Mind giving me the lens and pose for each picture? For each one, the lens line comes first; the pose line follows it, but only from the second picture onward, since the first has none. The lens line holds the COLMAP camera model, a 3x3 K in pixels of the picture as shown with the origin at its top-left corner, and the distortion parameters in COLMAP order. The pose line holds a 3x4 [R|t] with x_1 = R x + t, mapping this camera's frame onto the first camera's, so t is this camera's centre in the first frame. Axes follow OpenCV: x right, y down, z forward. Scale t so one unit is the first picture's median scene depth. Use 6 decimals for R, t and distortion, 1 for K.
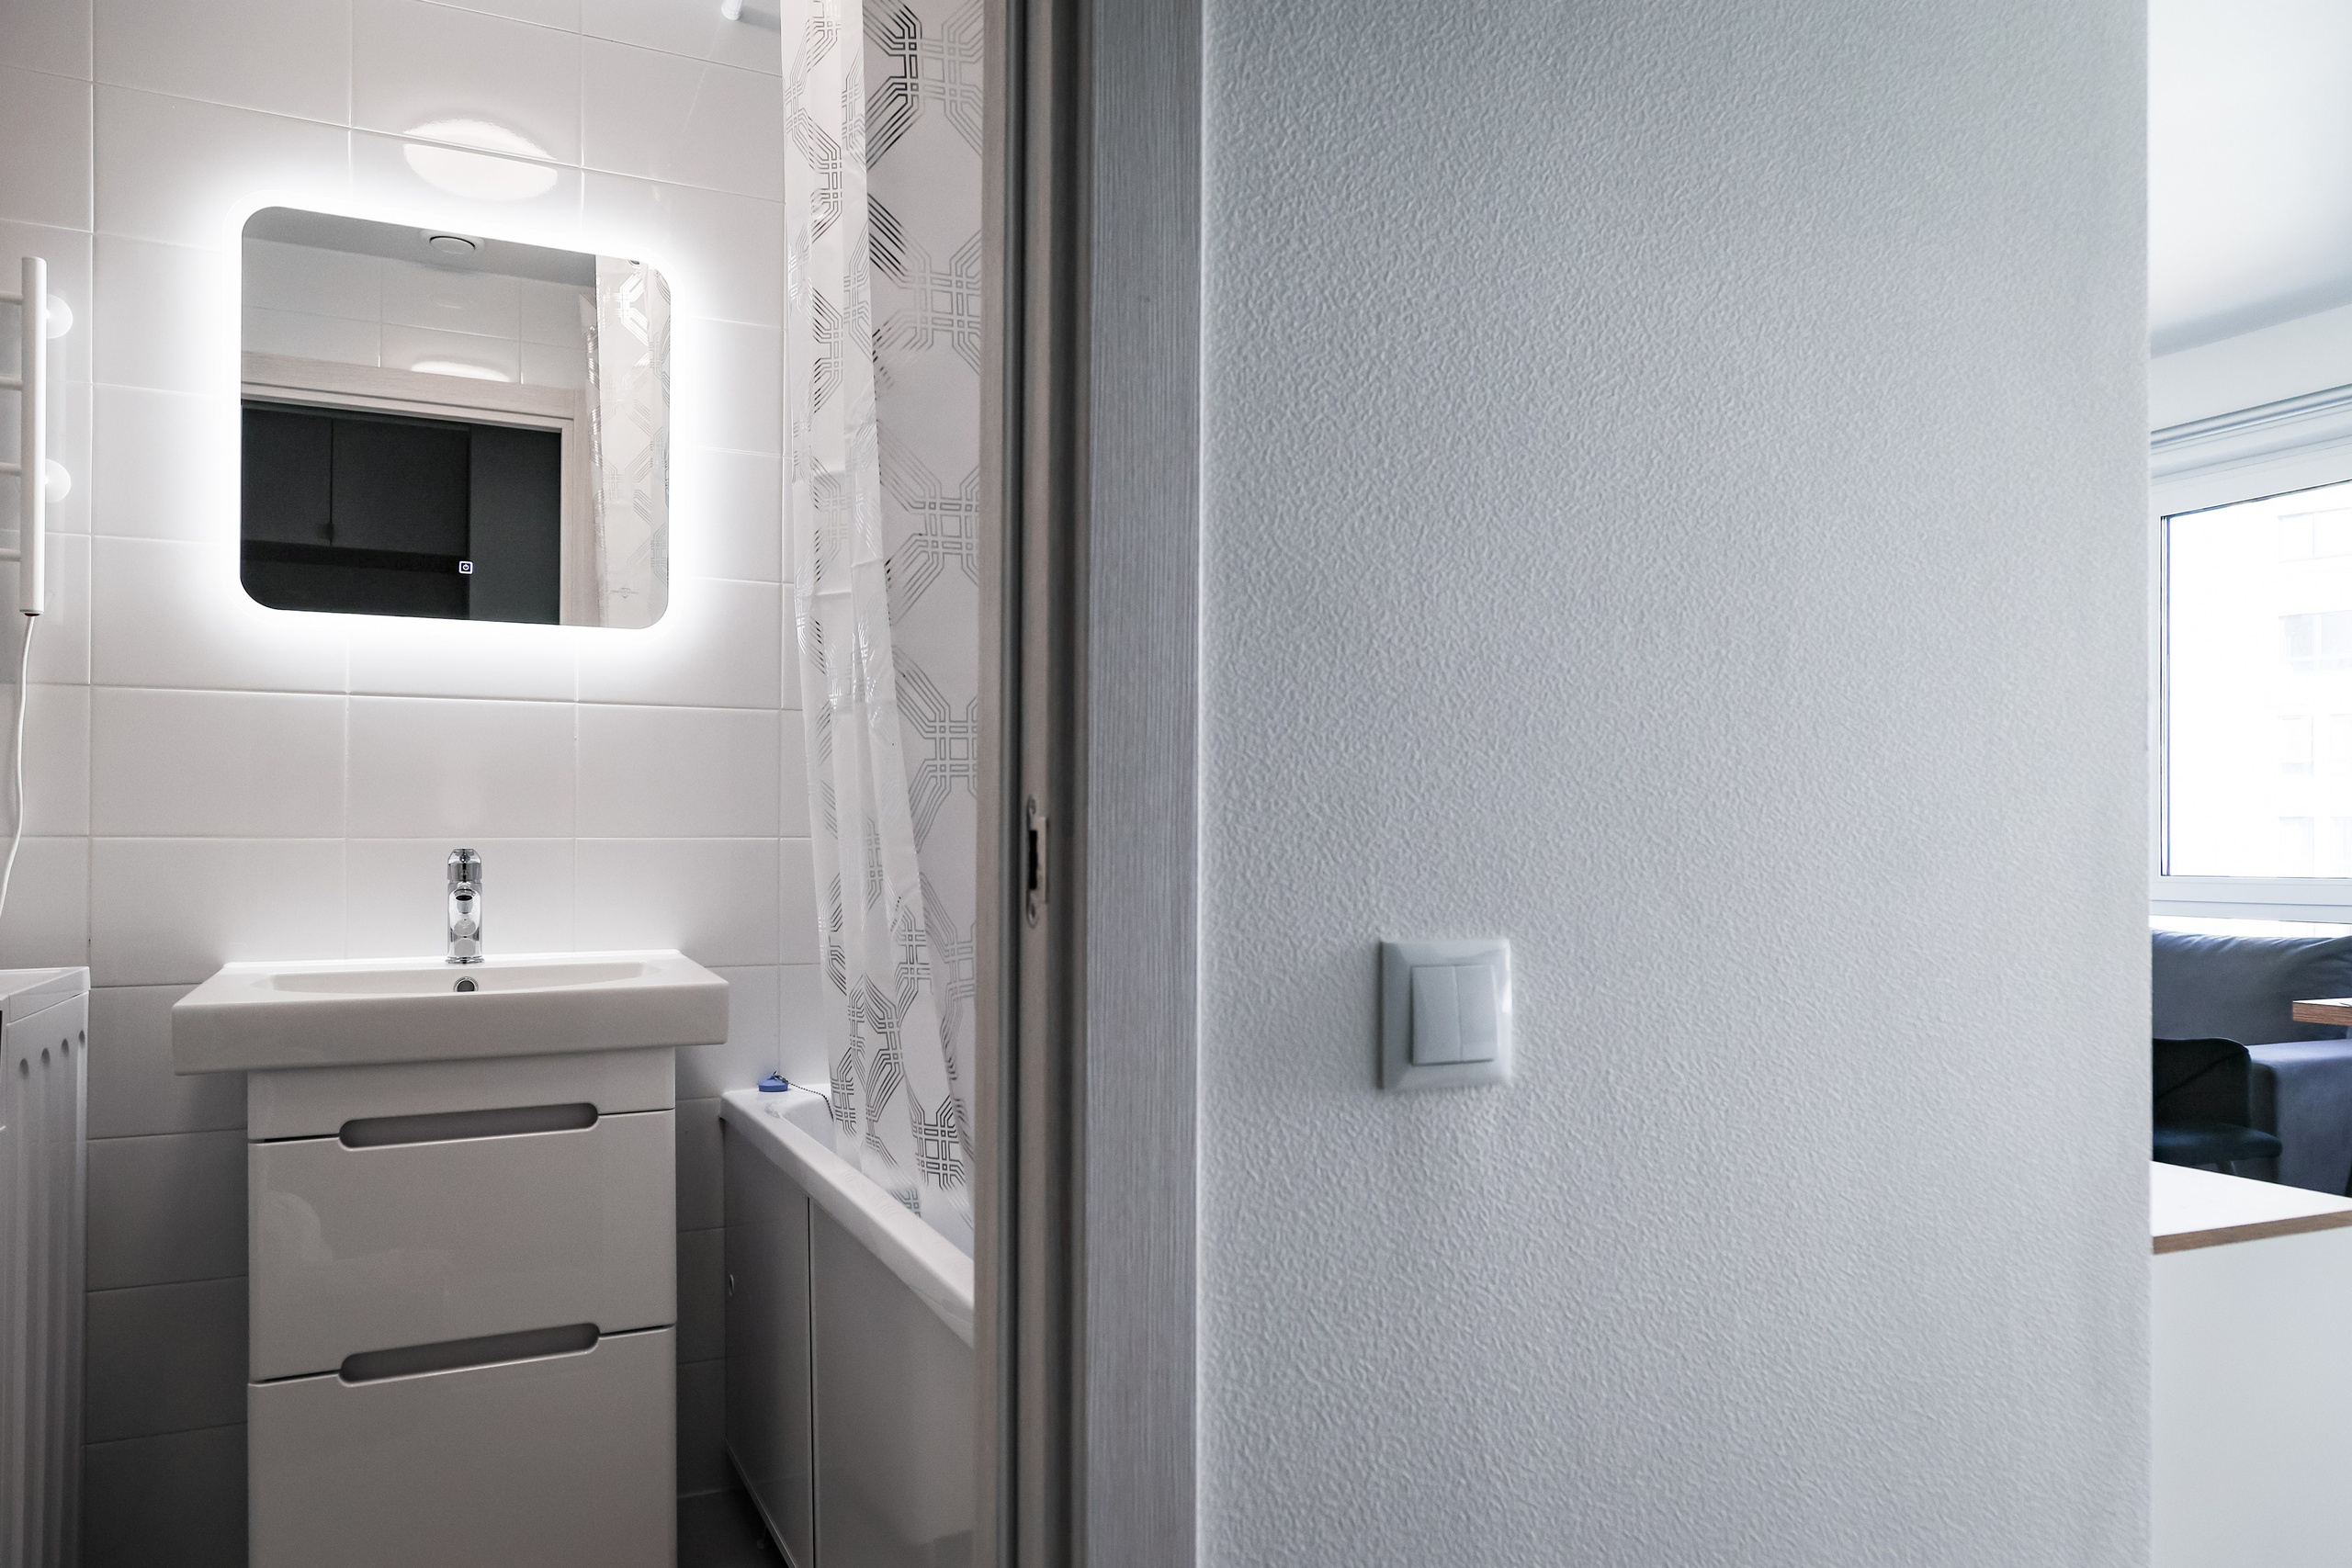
lens RADIAL K [[1610.4, 0, 1226.4], [0, 1610.4, 785.5], [0, 0, 1]] dist [0.076496, -0.081795]
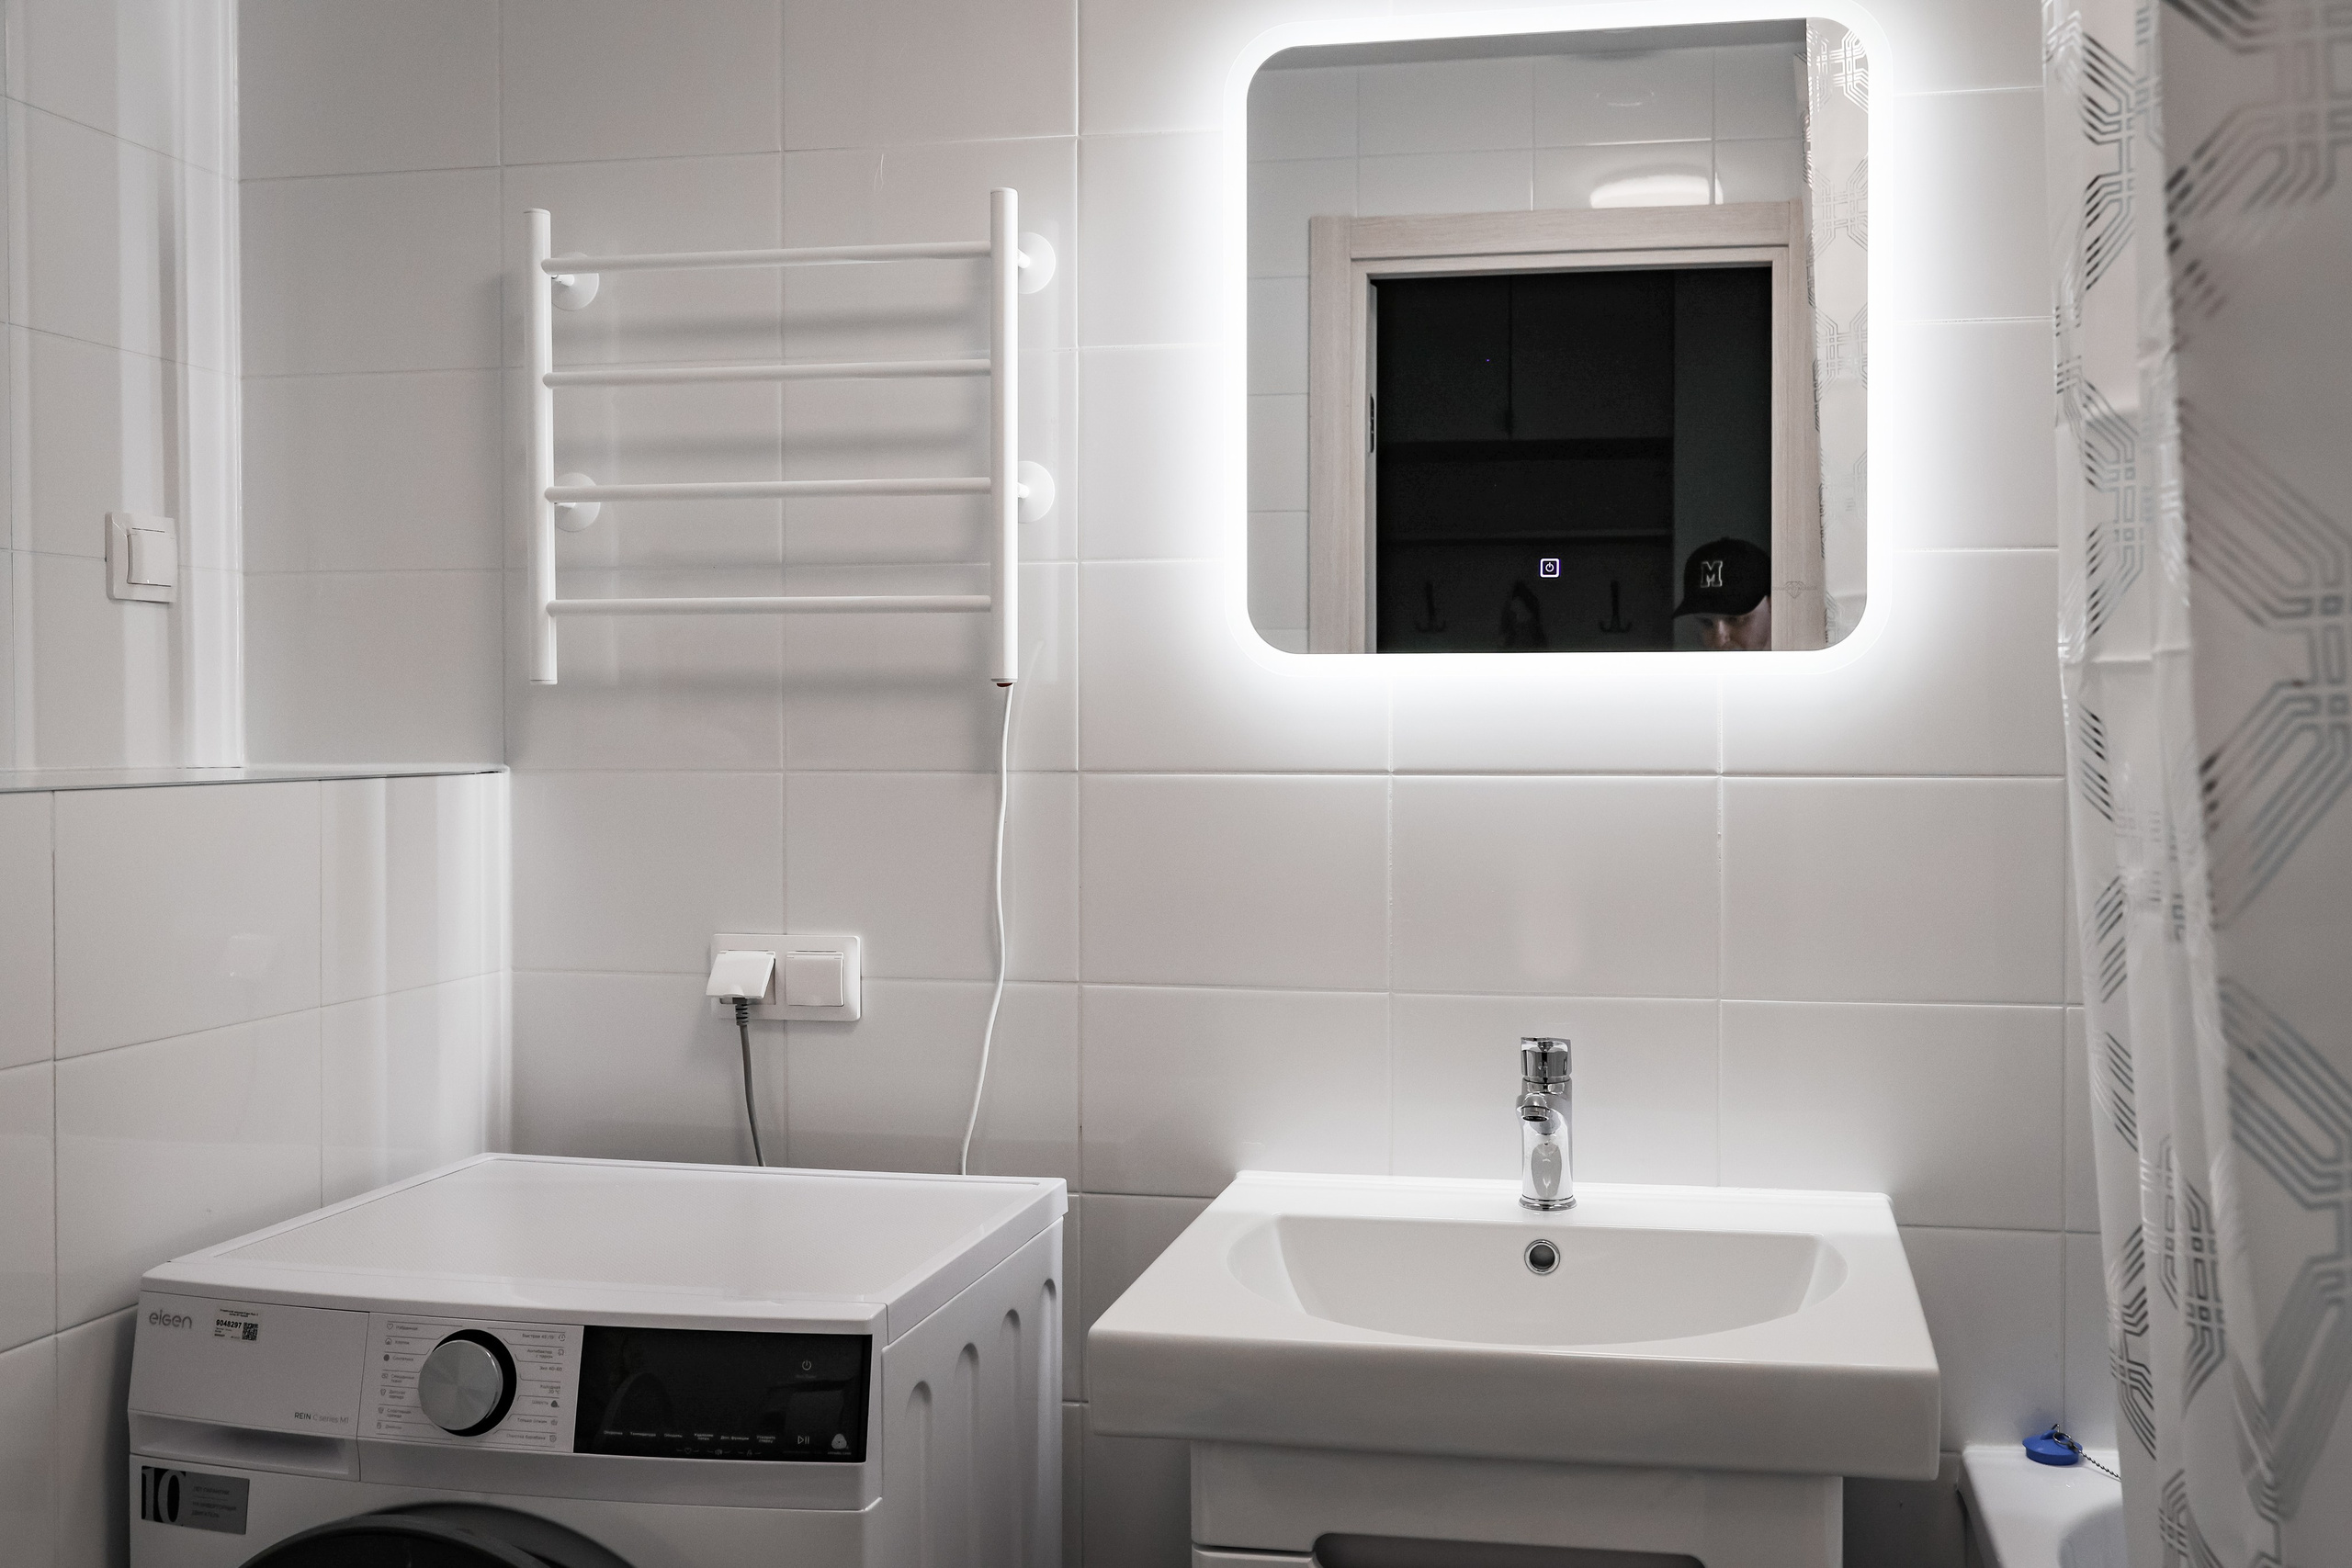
lens RADIAL K [[2342.0, 0, 1176.0], [0, 2342.0, 784.0], [0, 0, 1]] dist [-0.028658, -0.013836]
pose [[0.792693, 0.001778, -0.609618, -0.034805], [0.015622, 0.999608, 0.023229, -0.080619], [0.609421, -0.027936, 0.792355, 0.217694]]
